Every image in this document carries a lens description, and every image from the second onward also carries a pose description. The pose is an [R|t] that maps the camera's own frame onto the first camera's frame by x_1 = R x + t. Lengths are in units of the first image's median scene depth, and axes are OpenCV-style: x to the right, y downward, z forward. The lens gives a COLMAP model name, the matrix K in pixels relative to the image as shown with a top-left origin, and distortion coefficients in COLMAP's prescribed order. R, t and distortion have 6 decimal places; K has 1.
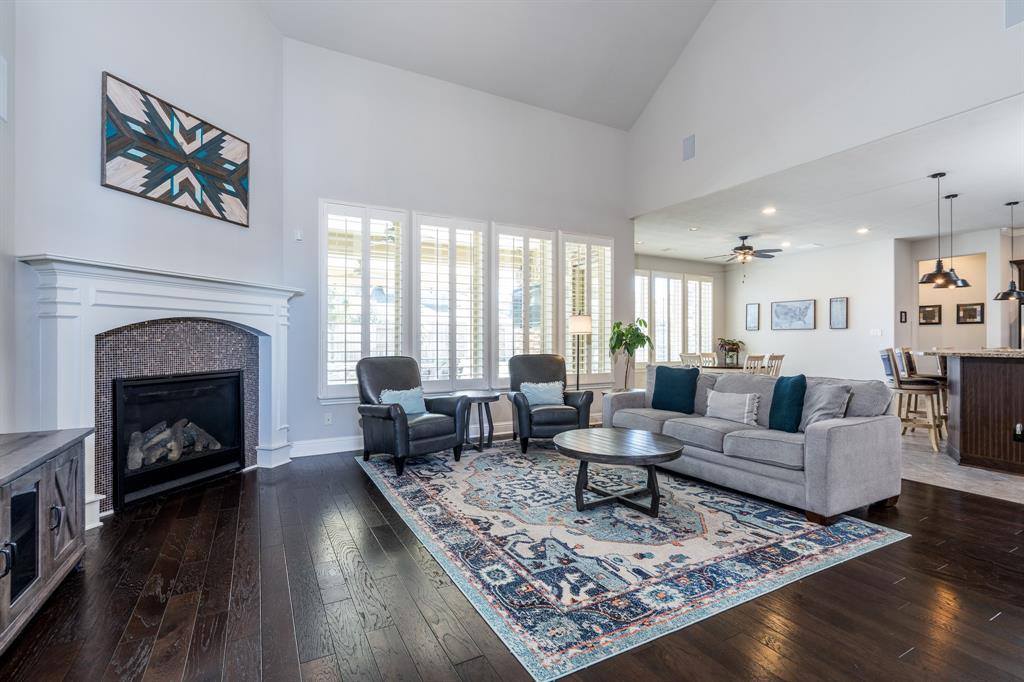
lens RADIAL K [[470.1, 0, 513.1], [0, 470.1, 342.2], [0, 0, 1]] dist [-0.003852, -0.000796]
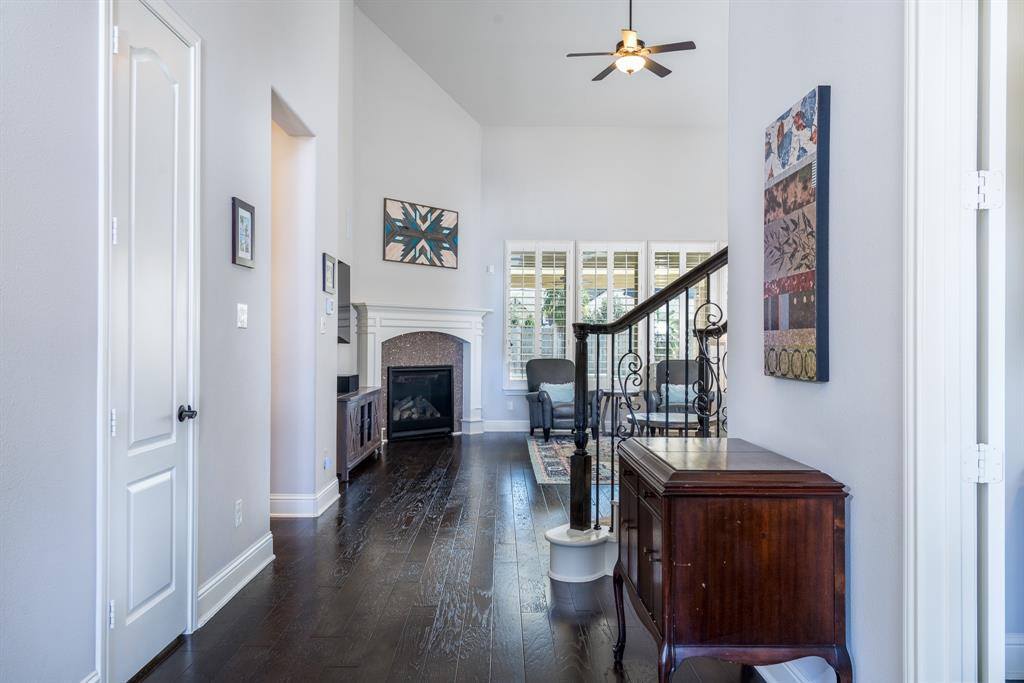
lens RADIAL K [[763.9, 0, 511.9], [0, 763.9, 343.5], [0, 0, 1]] dist [0.002125, 0.003018]
pose [[0.880396, 0.001786, -0.474236, 0.825063], [-0.007328, 0.999925, -0.009839, 0.011797], [0.474183, 0.012138, 0.880343, -1.169669]]
